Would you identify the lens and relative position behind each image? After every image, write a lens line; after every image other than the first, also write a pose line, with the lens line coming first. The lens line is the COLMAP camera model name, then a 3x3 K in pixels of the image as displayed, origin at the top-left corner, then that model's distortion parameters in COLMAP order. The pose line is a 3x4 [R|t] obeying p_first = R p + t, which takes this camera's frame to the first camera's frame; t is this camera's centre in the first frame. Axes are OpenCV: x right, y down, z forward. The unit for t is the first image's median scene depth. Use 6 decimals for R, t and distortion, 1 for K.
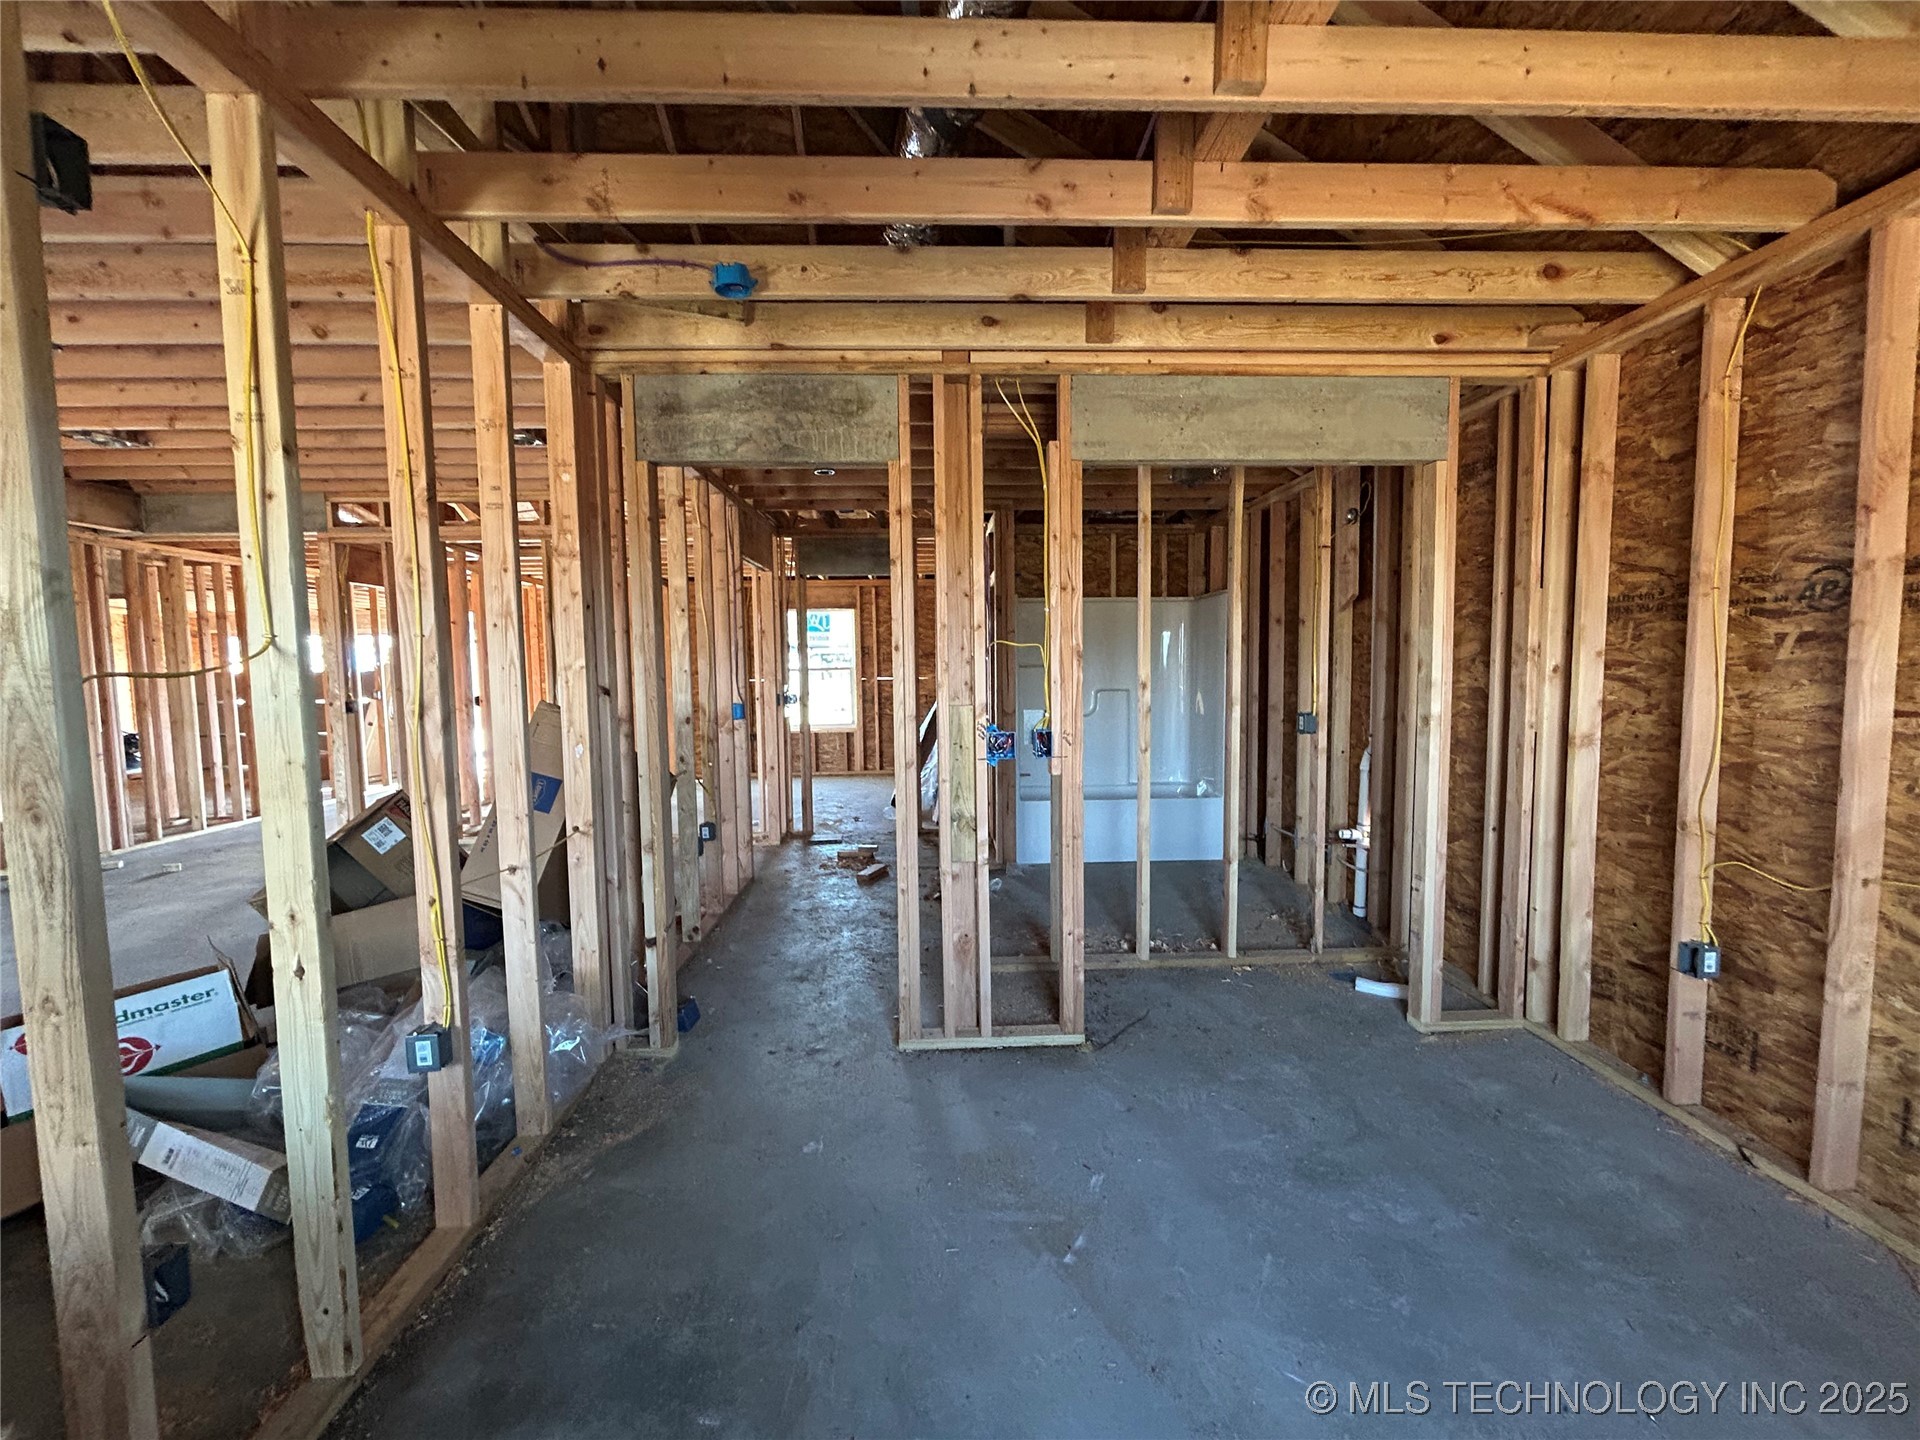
lens RADIAL K [[788.2, 0, 963.9], [0, 788.2, 719.5], [0, 0, 1]] dist [0.000200, 0.000252]
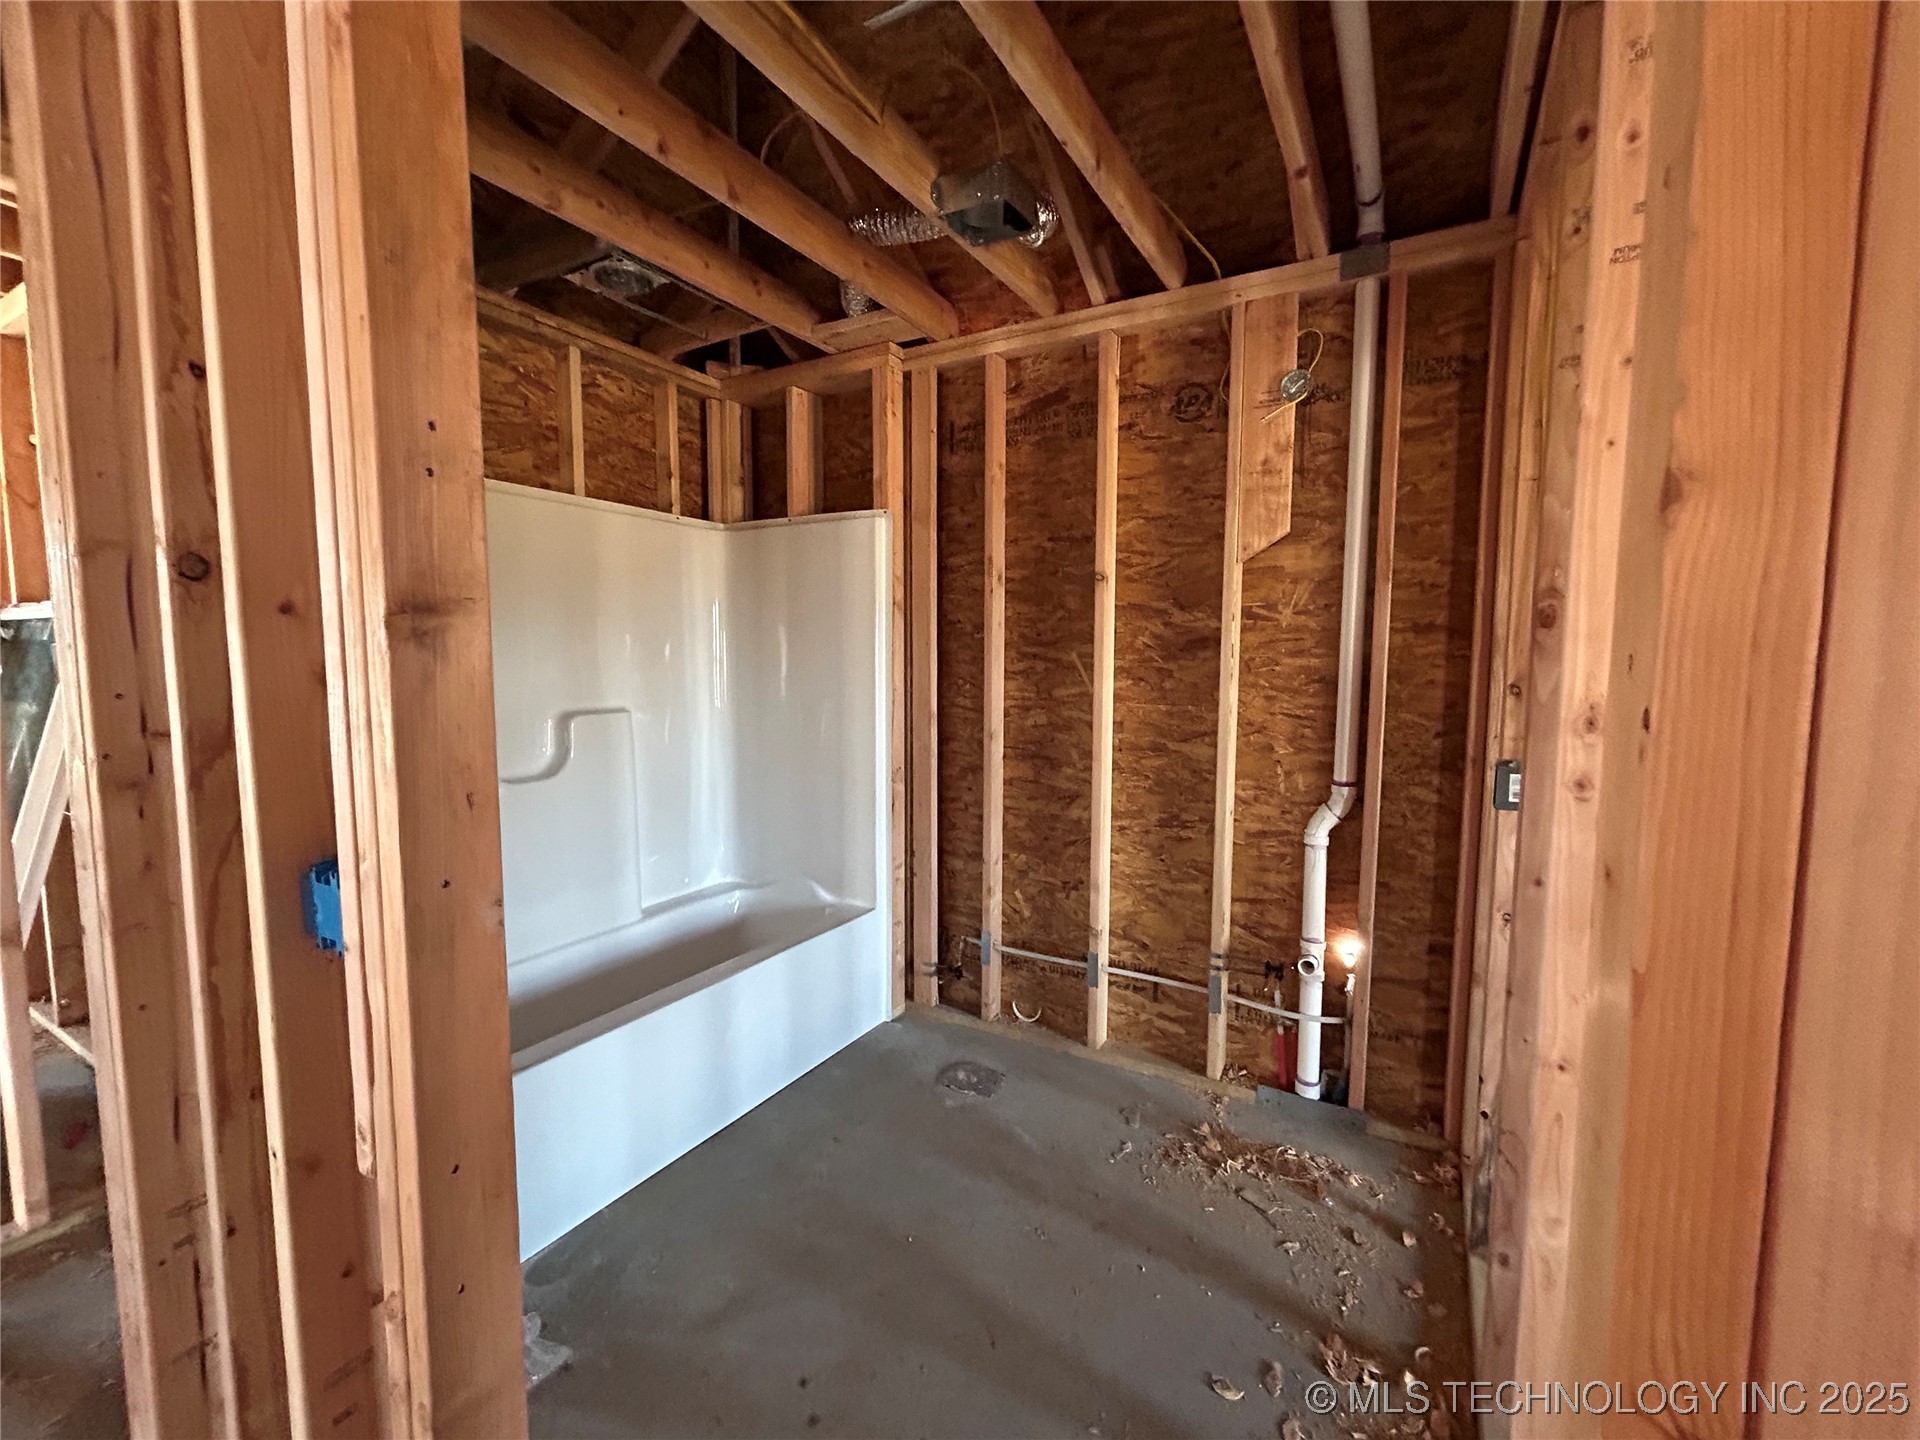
lens RADIAL K [[788.2, 0, 963.9], [0, 788.2, 719.5], [0, 0, 1]] dist [0.000200, 0.000252]
pose [[0.551308, -0.049476, 0.832833, -0.062352], [0.046404, 0.998513, 0.028600, -0.033458], [-0.833010, 0.022879, 0.552784, 0.583558]]
